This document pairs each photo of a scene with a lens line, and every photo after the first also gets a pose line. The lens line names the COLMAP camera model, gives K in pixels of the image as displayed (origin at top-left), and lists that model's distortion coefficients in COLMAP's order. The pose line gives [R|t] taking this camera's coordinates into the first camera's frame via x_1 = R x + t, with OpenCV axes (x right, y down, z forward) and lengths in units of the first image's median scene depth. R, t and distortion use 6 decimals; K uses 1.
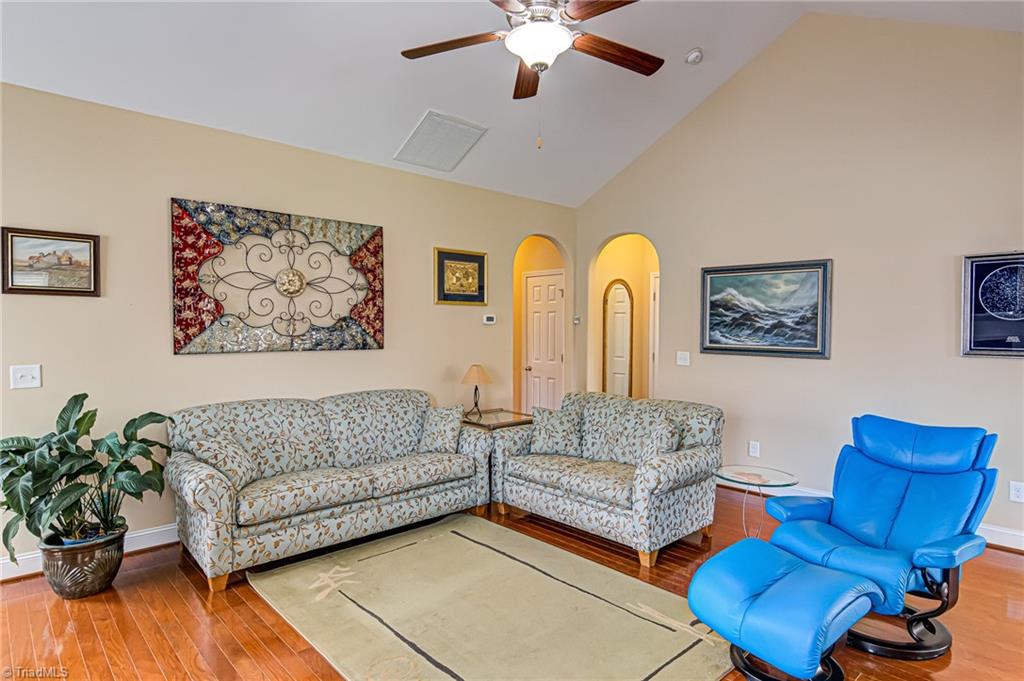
lens RADIAL K [[564.2, 0, 508.2], [0, 564.2, 341.4], [0, 0, 1]] dist [0.015844, -0.000239]
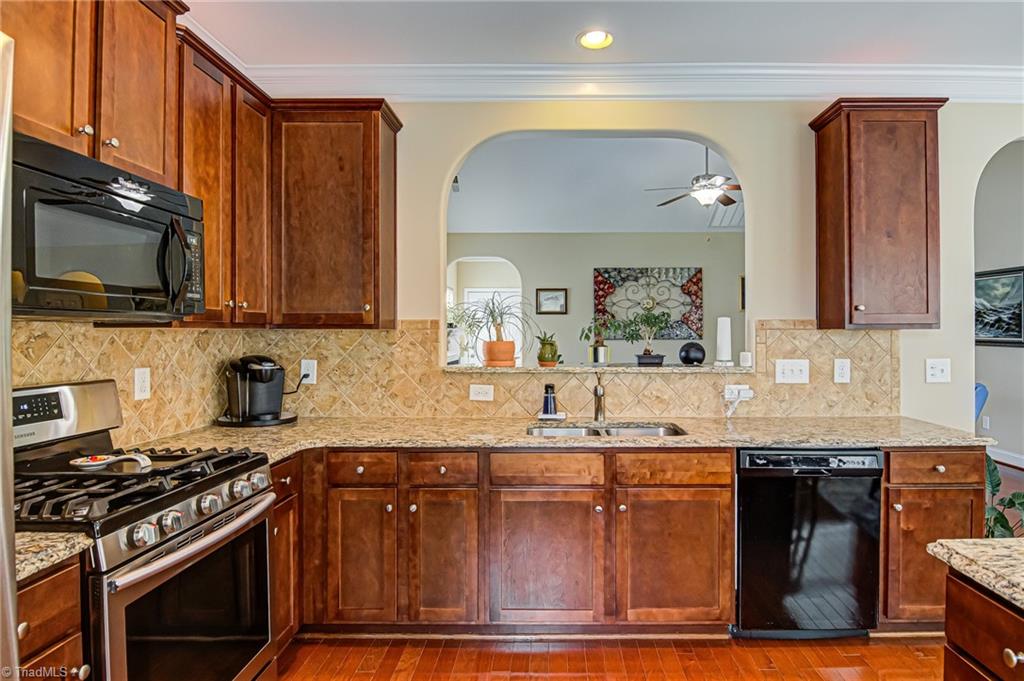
lens RADIAL K [[549.3, 0, 570.3], [0, 549.3, 331.9], [0, 0, 1]] dist [-0.002759, -0.012819]
pose [[0.742946, -0.006813, -0.669317, 0.637825], [-0.010159, 0.999718, -0.021452, 0.033157], [0.669275, 0.022737, 0.742667, -0.531216]]
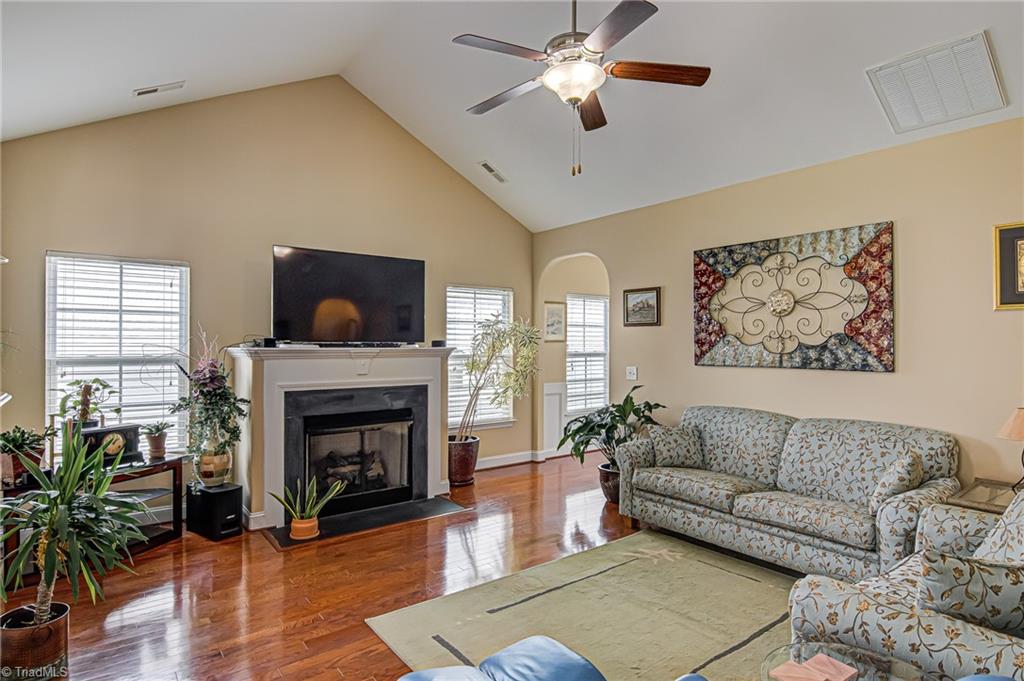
lens RADIAL K [[549.3, 0, 514.3], [0, 549.3, 339.1], [0, 0, 1]] dist [-0.002759, -0.012819]
pose [[-0.080534, -0.013049, -0.996666, 0.645859], [-0.027706, 0.999557, -0.010848, -0.011282], [0.996367, 0.026740, -0.080860, 0.572965]]
